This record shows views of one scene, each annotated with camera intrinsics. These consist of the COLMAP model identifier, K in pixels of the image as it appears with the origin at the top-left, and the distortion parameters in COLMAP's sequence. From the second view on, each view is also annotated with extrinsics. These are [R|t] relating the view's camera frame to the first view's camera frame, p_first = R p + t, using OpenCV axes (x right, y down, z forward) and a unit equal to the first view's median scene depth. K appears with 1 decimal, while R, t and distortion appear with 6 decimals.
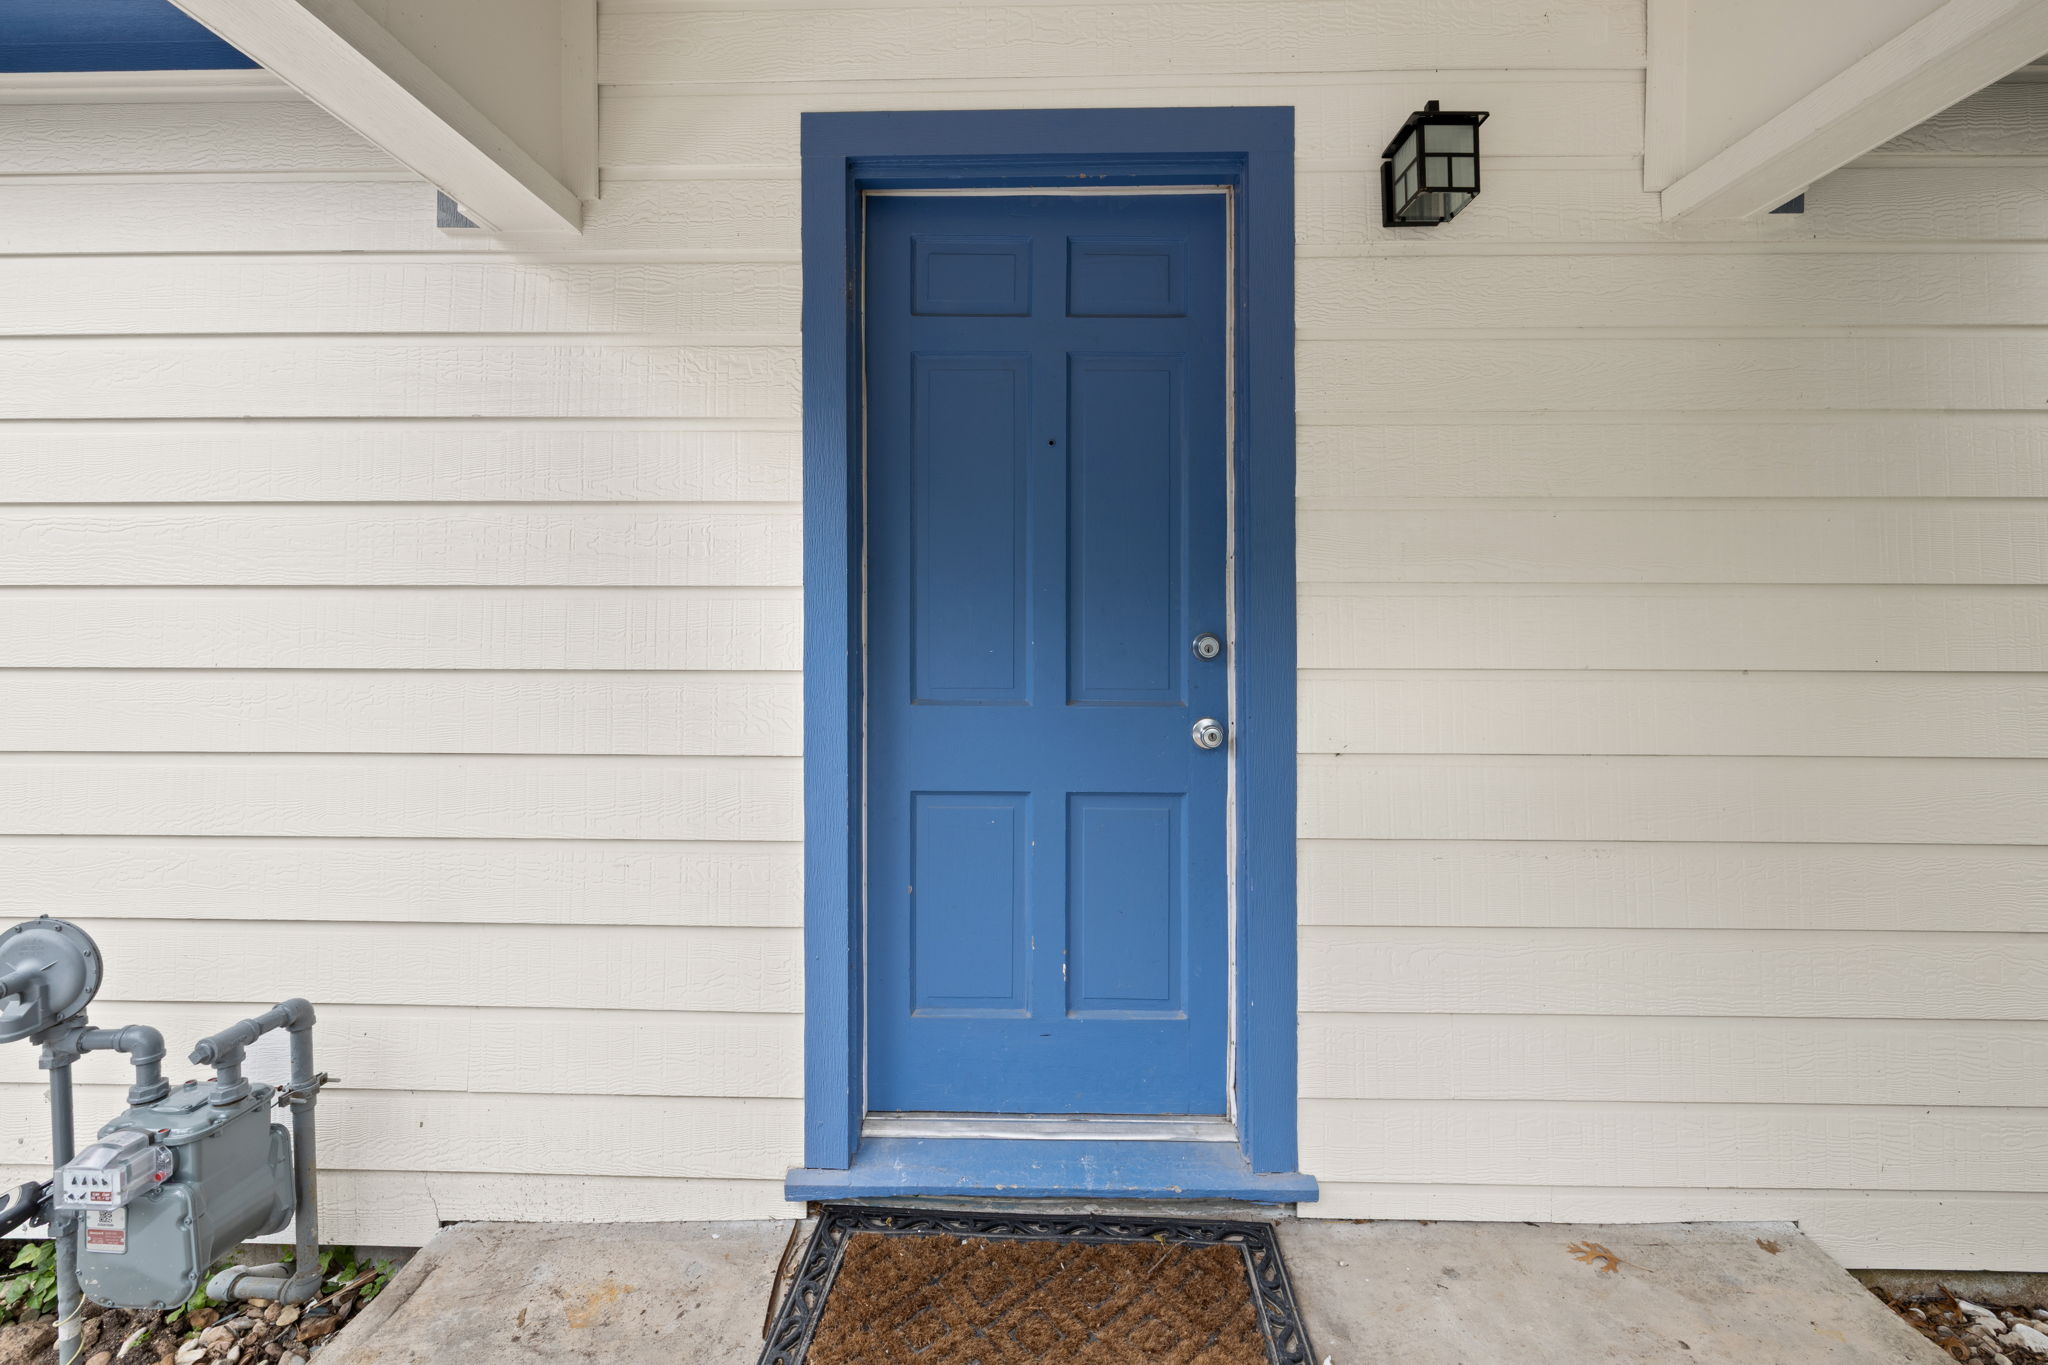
lens RADIAL K [[928.3, 0, 1026.1], [0, 928.3, 664.4], [0, 0, 1]] dist [-0.001263, 0.000101]
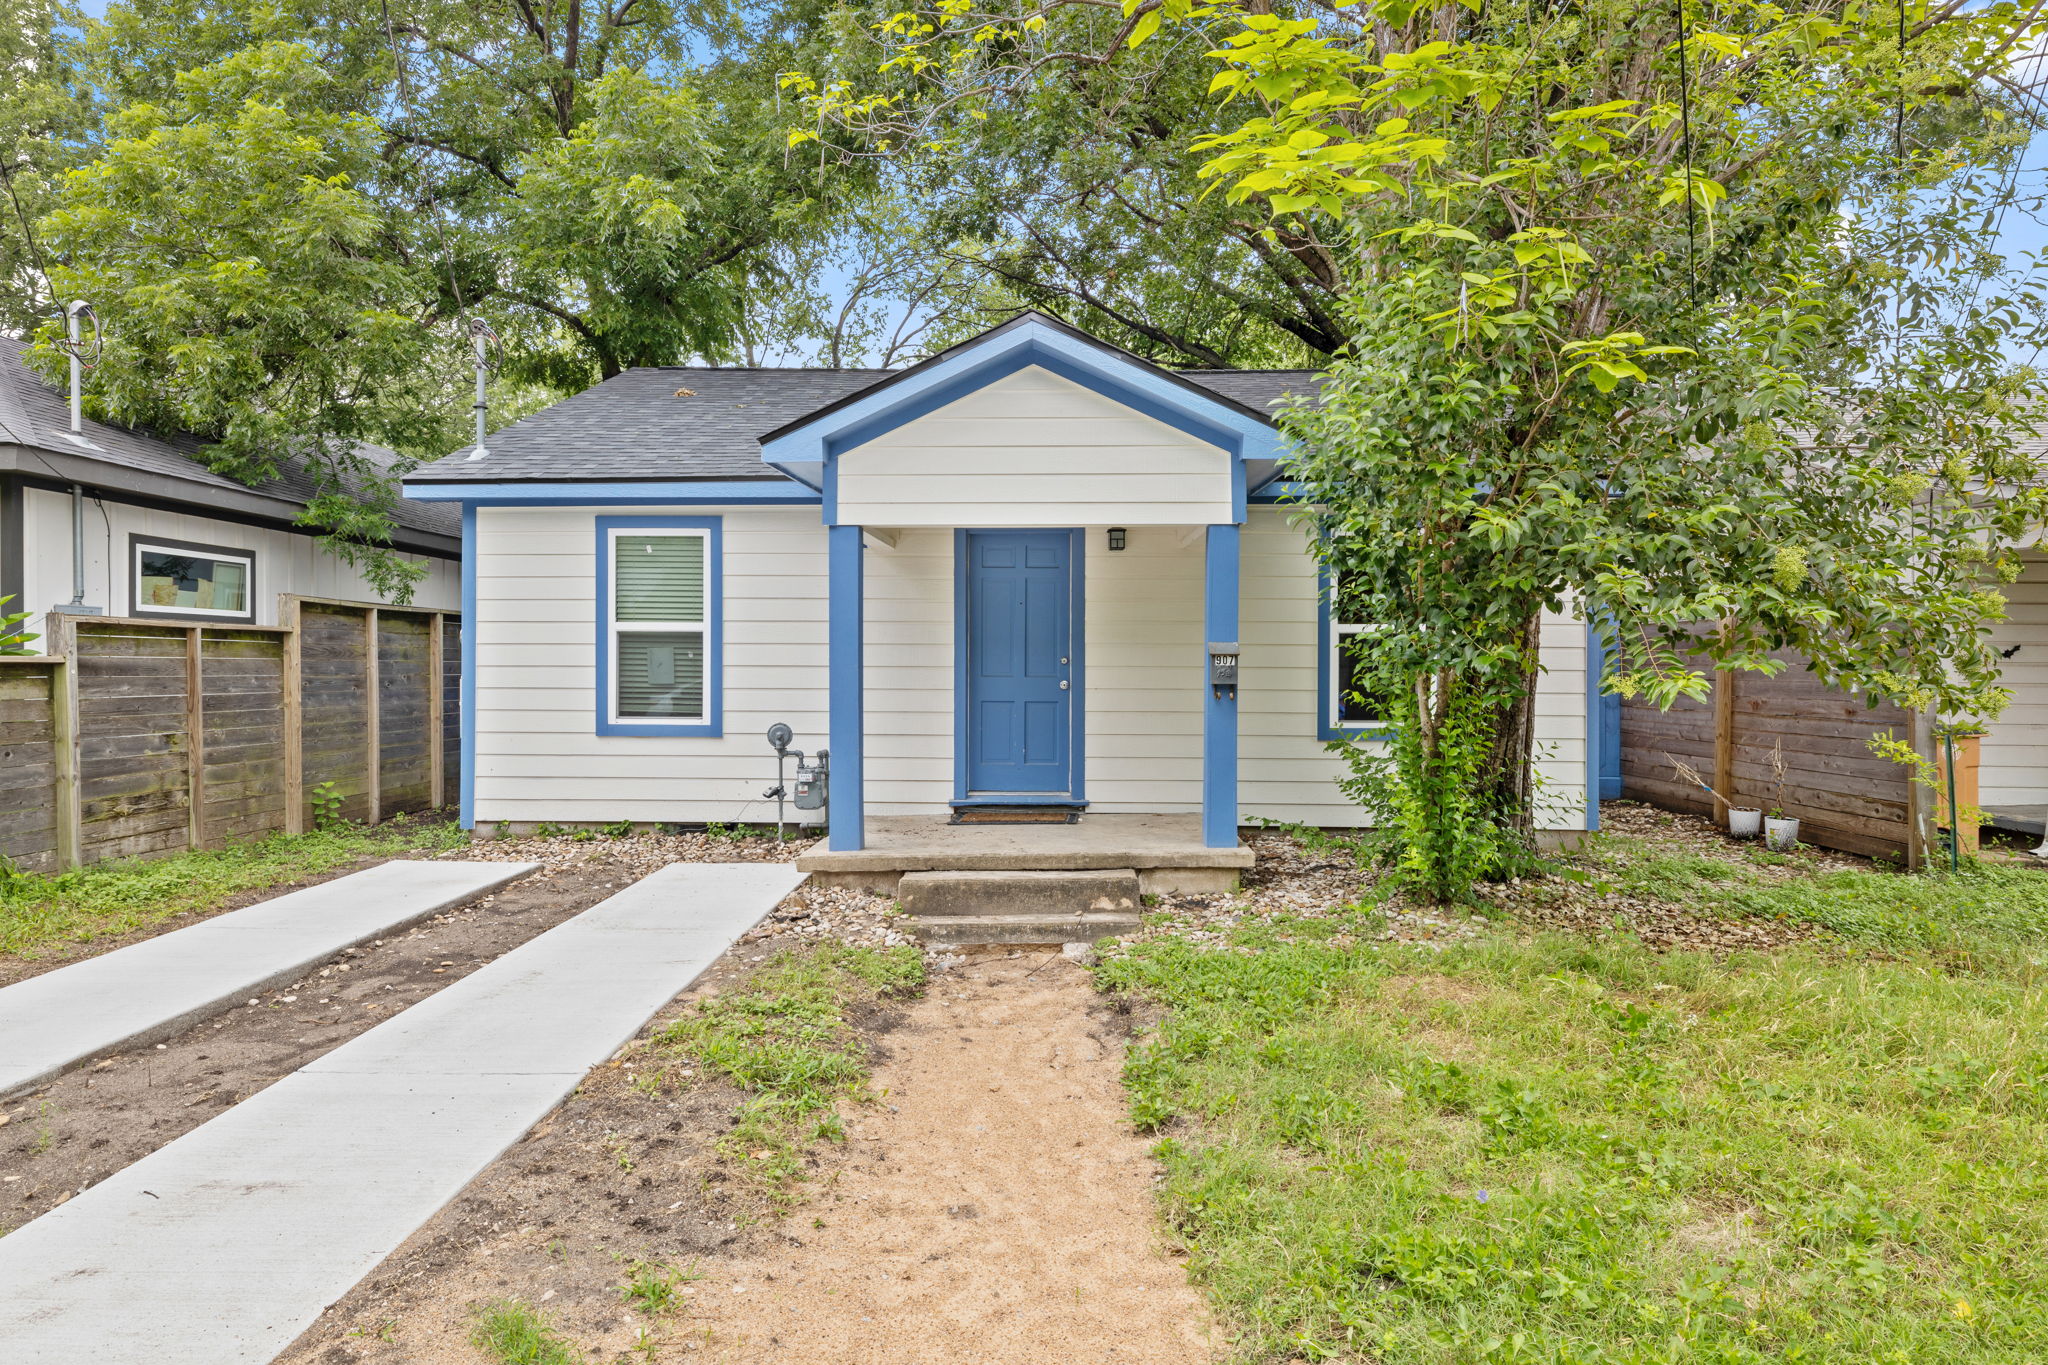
lens RADIAL K [[1204.4, 0, 1020.3], [0, 1204.4, 674.6], [0, 0, 1]] dist [-0.001198, -0.001047]
pose [[0.999853, 0.010062, -0.013896, 0.093030], [-0.009960, 0.999923, 0.007406, 0.001488], [0.013969, -0.007267, 0.999876, -3.950467]]
